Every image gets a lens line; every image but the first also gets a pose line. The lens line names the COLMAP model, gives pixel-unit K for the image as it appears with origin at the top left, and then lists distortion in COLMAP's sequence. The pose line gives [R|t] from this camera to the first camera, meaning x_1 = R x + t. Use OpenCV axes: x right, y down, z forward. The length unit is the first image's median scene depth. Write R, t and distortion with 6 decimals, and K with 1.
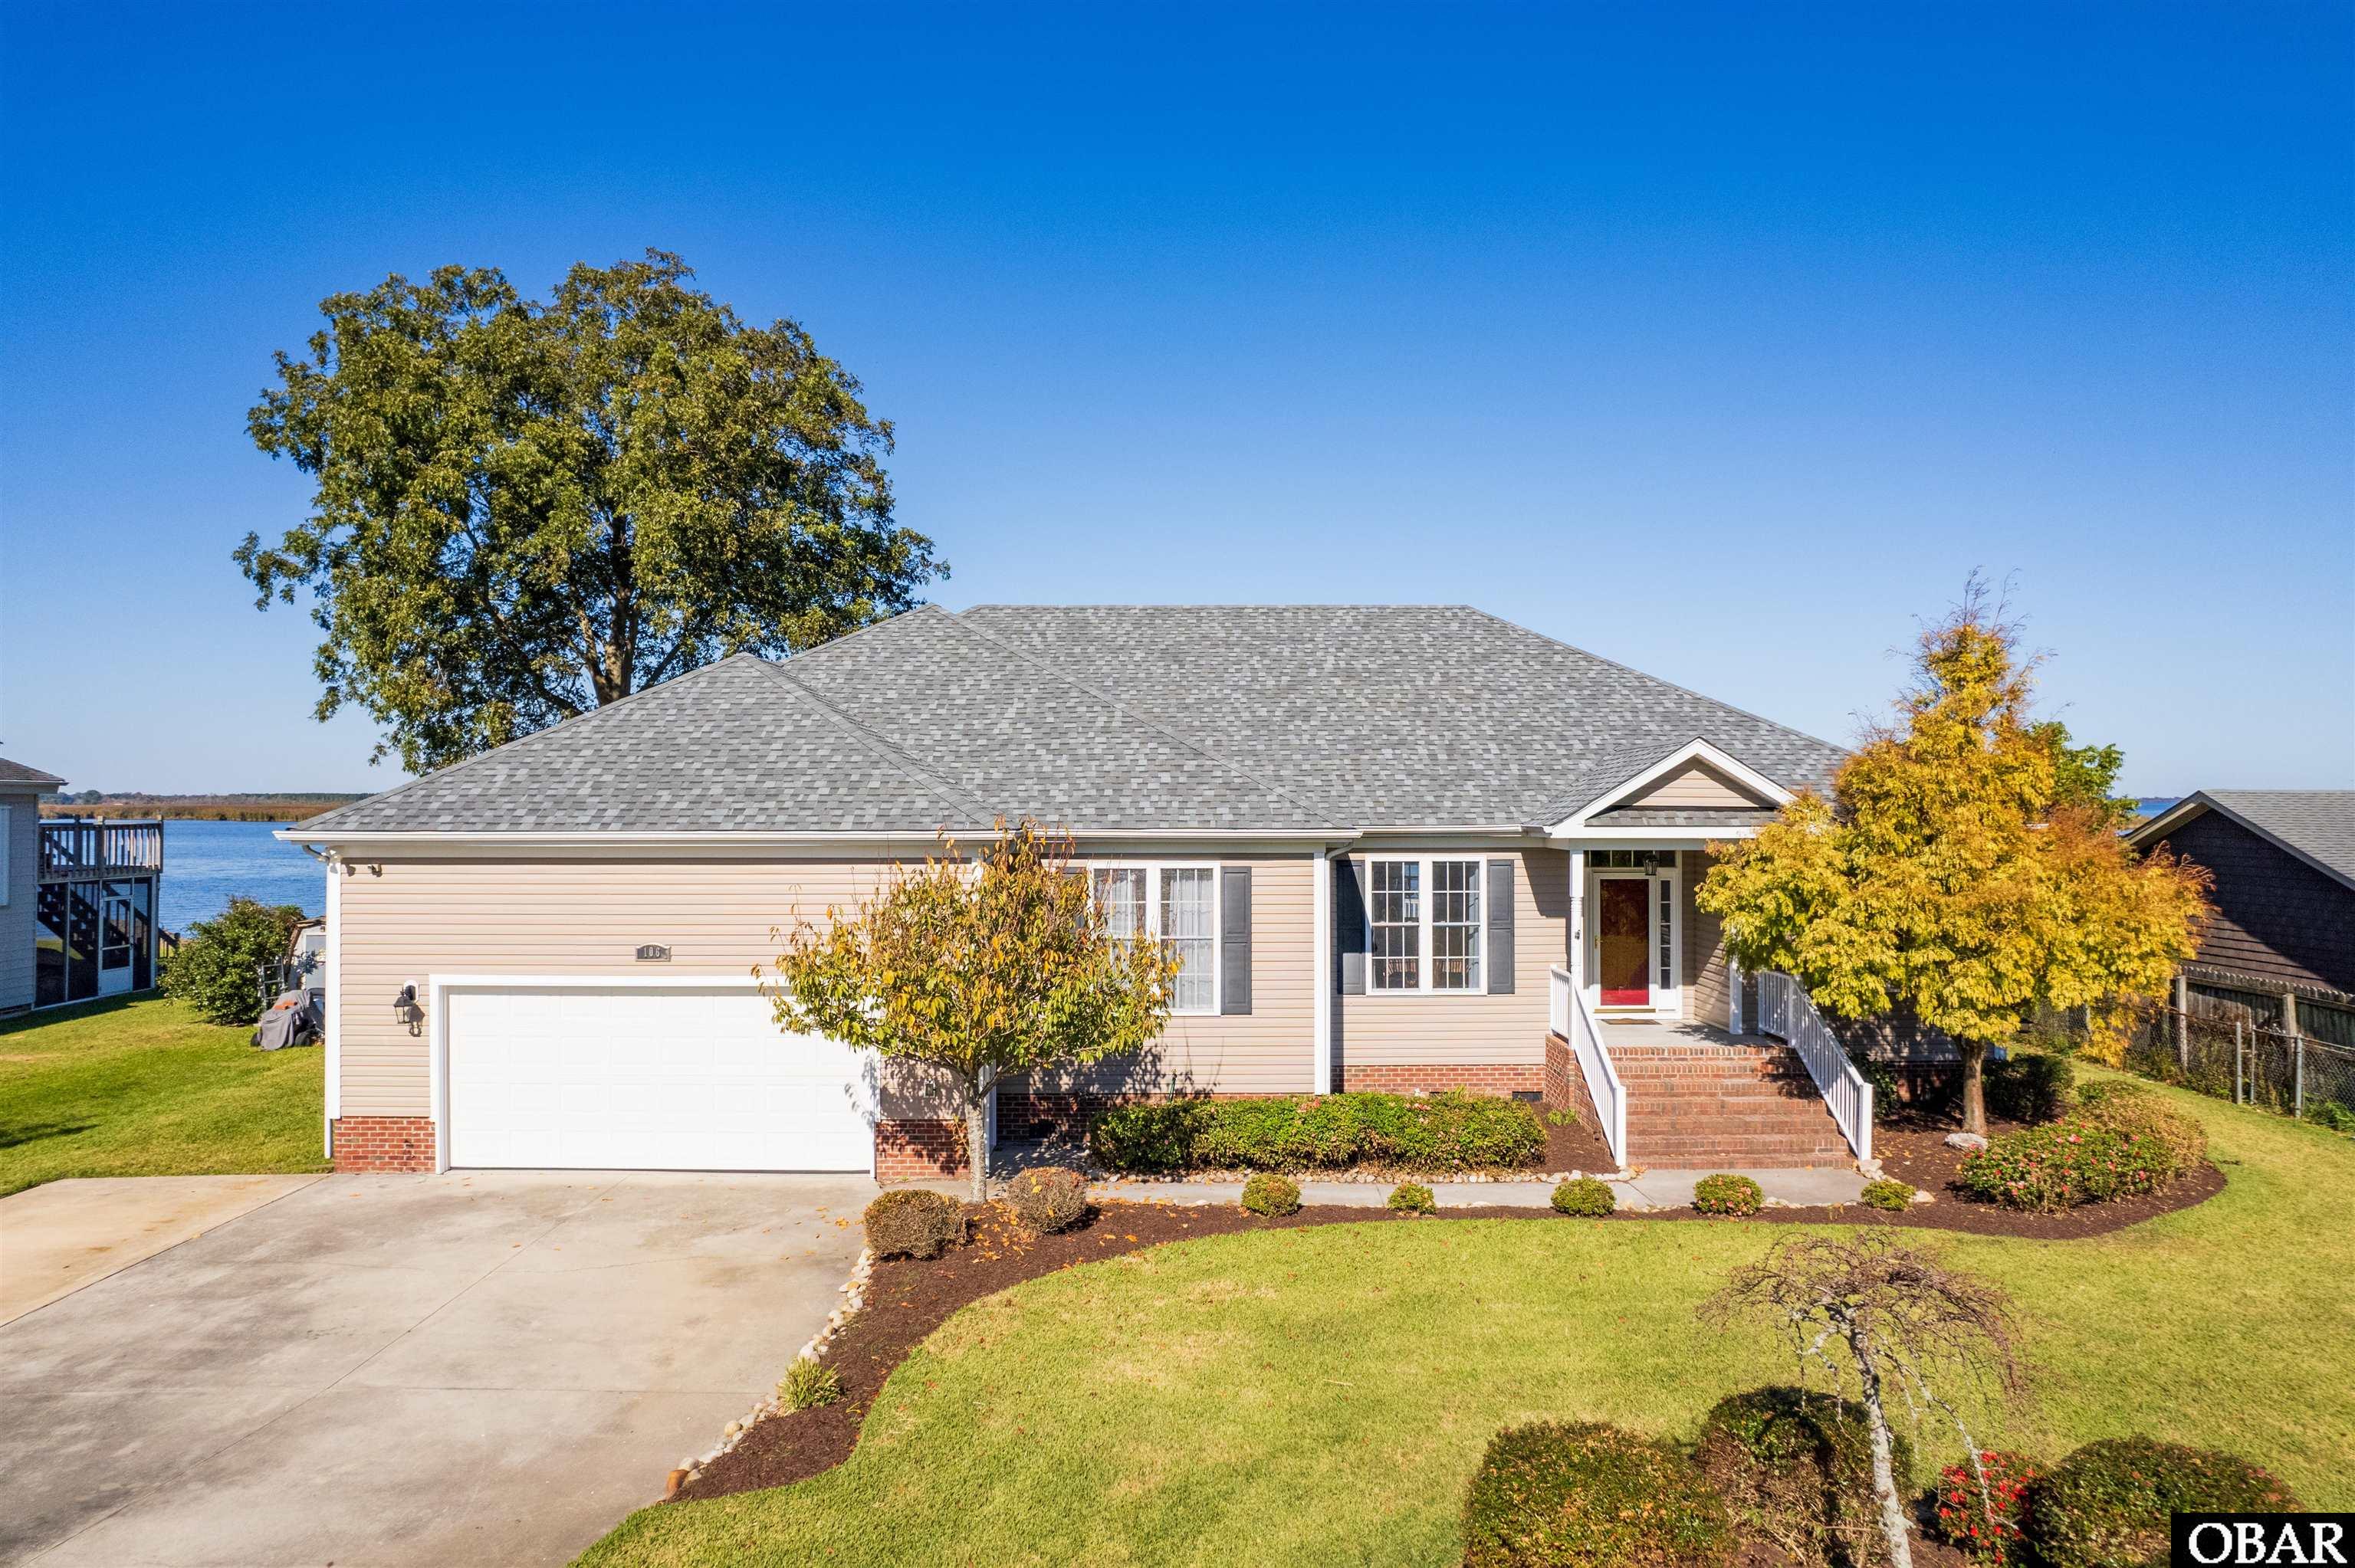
lens RADIAL K [[1503.8, 0, 1177.5], [0, 1503.8, 784.0], [0, 0, 1]] dist [-0.074809, 0.049332]
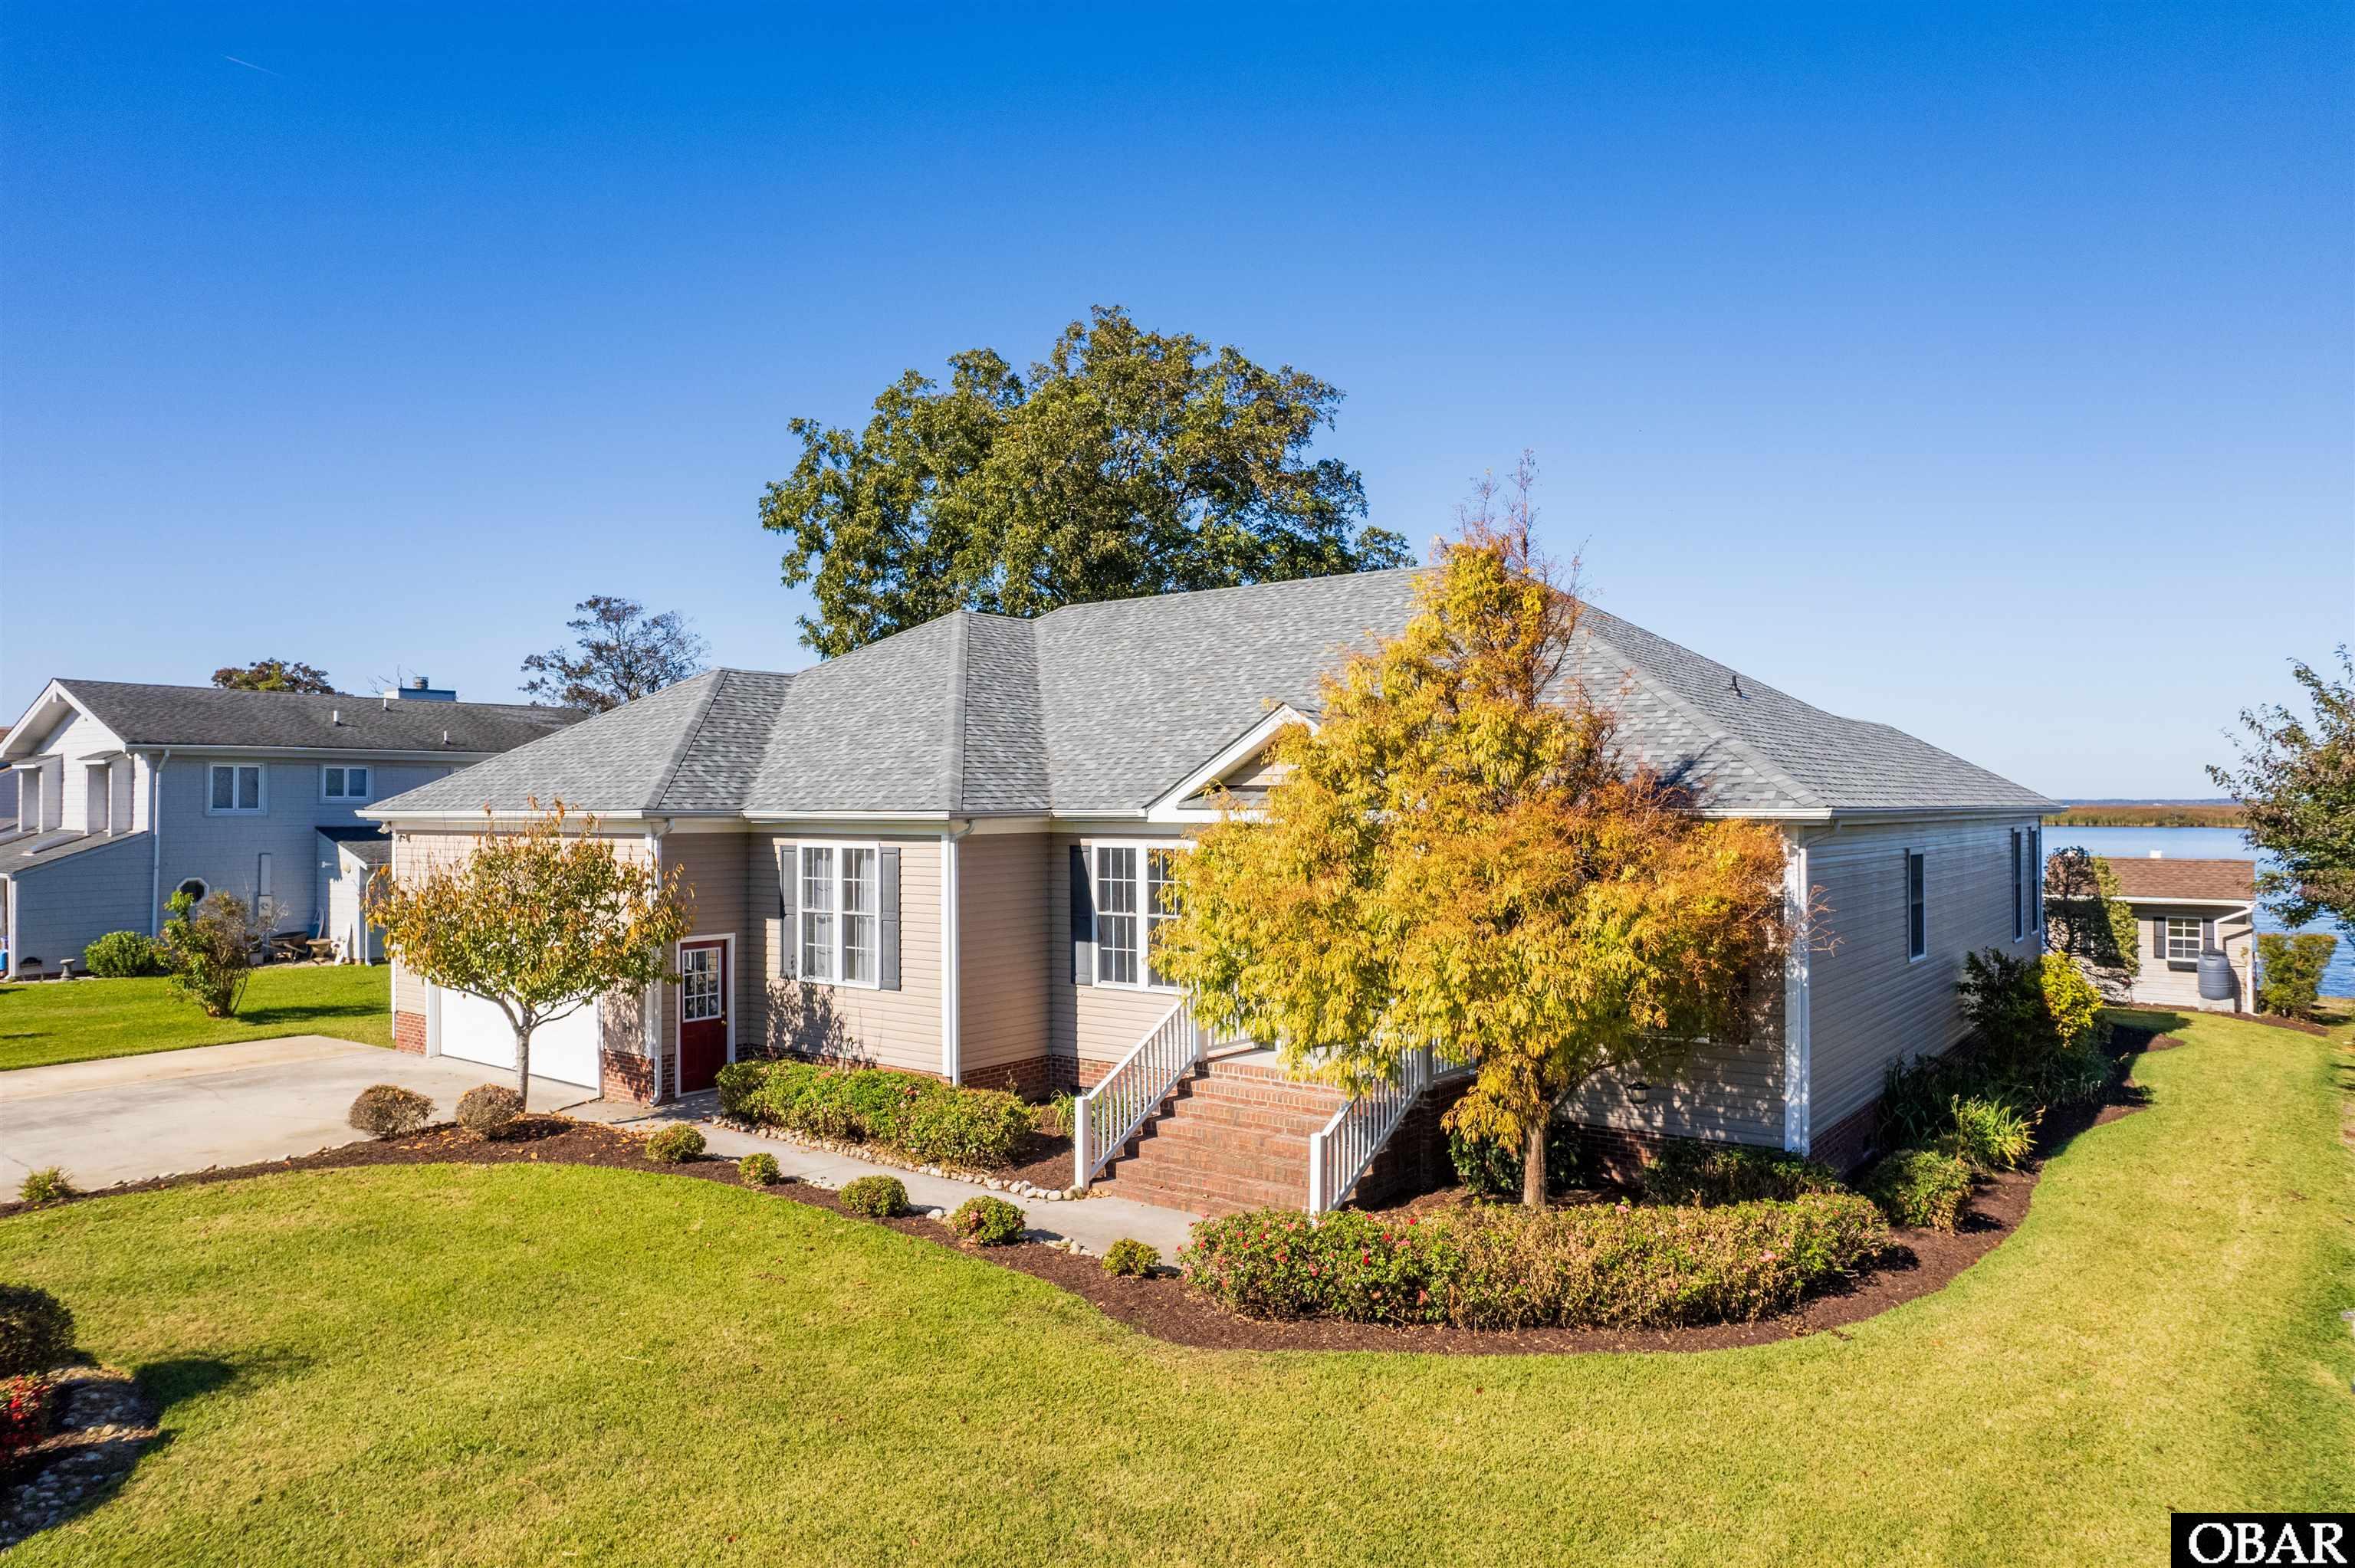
lens RADIAL K [[1512.0, 0, 1178.4], [0, 1512.0, 759.0], [0, 0, 1]] dist [-0.085388, 0.082402]
pose [[0.787440, -0.020951, -0.616035, 0.840130], [0.010254, 0.999729, -0.020894, 0.017368], [0.616306, 0.010136, 0.787442, 0.298629]]
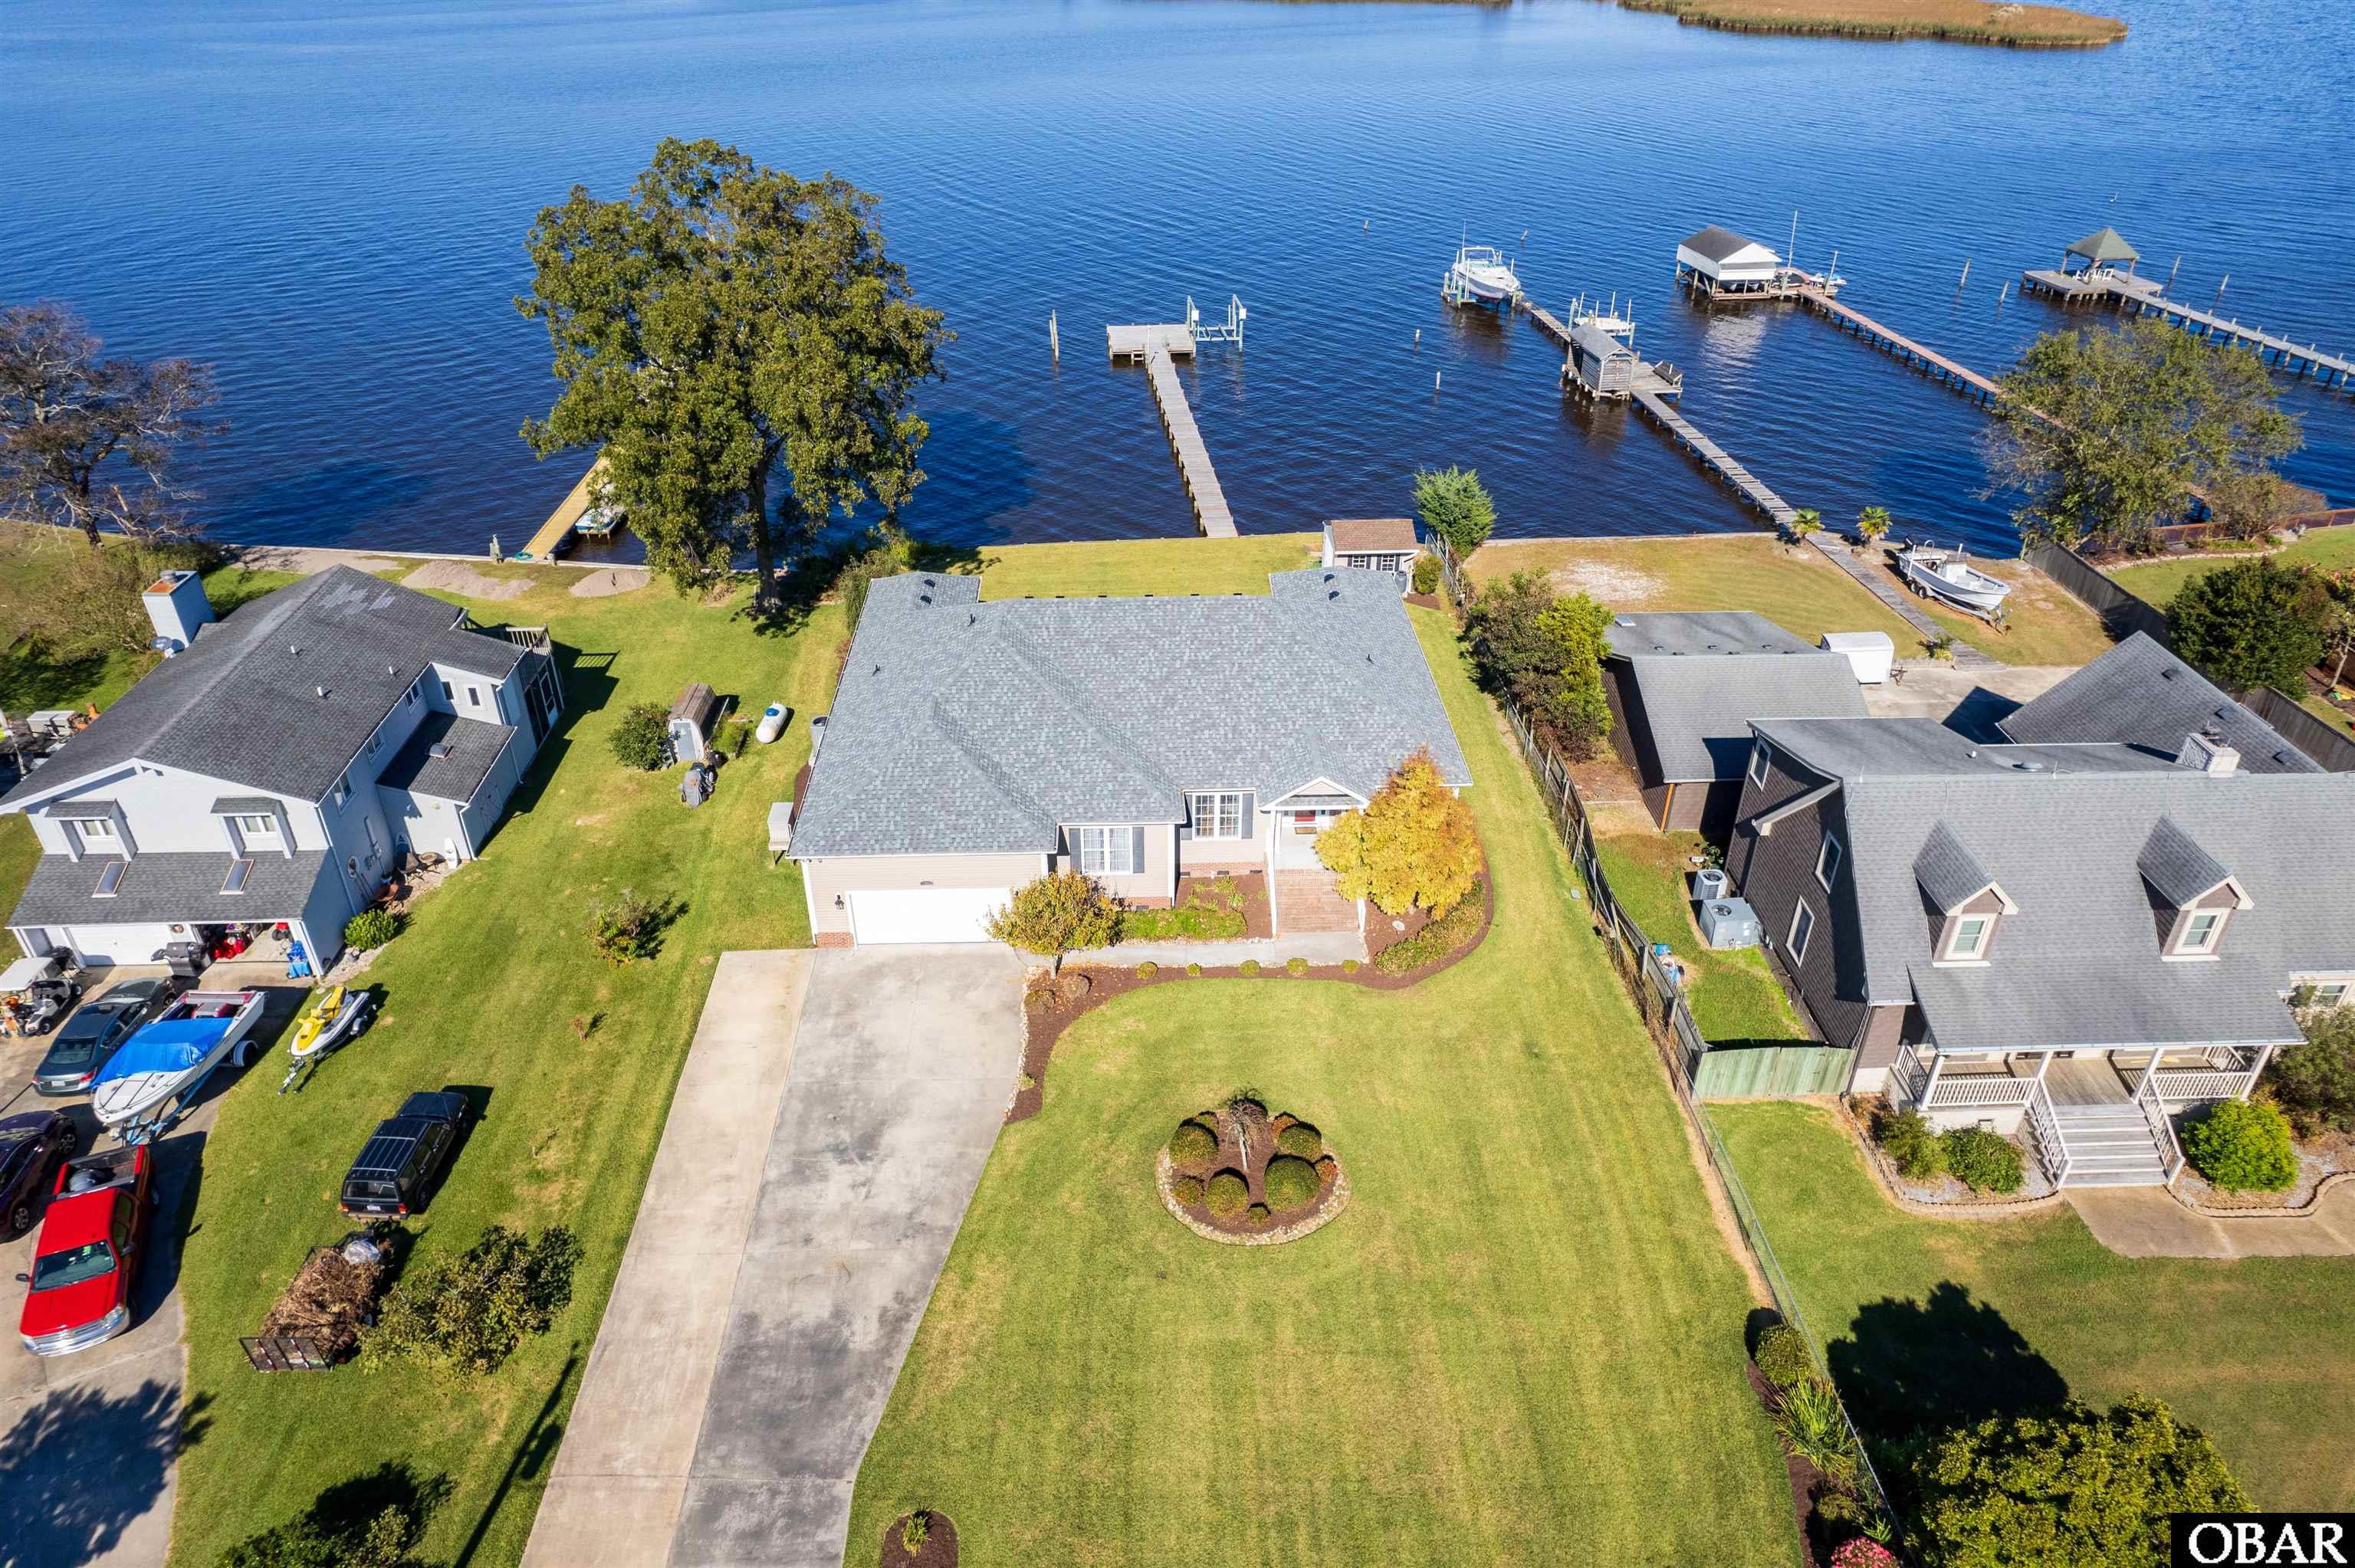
lens RADIAL K [[1450.3, 0, 1140.2], [0, 1450.3, 783.3], [0, 0, 1]] dist [-0.000235, -0.000275]
pose [[0.999890, -0.012108, 0.008614, 0.021941], [0.005773, 0.850715, 0.525595, -1.323946], [-0.013692, -0.525487, 0.850691, -1.095912]]
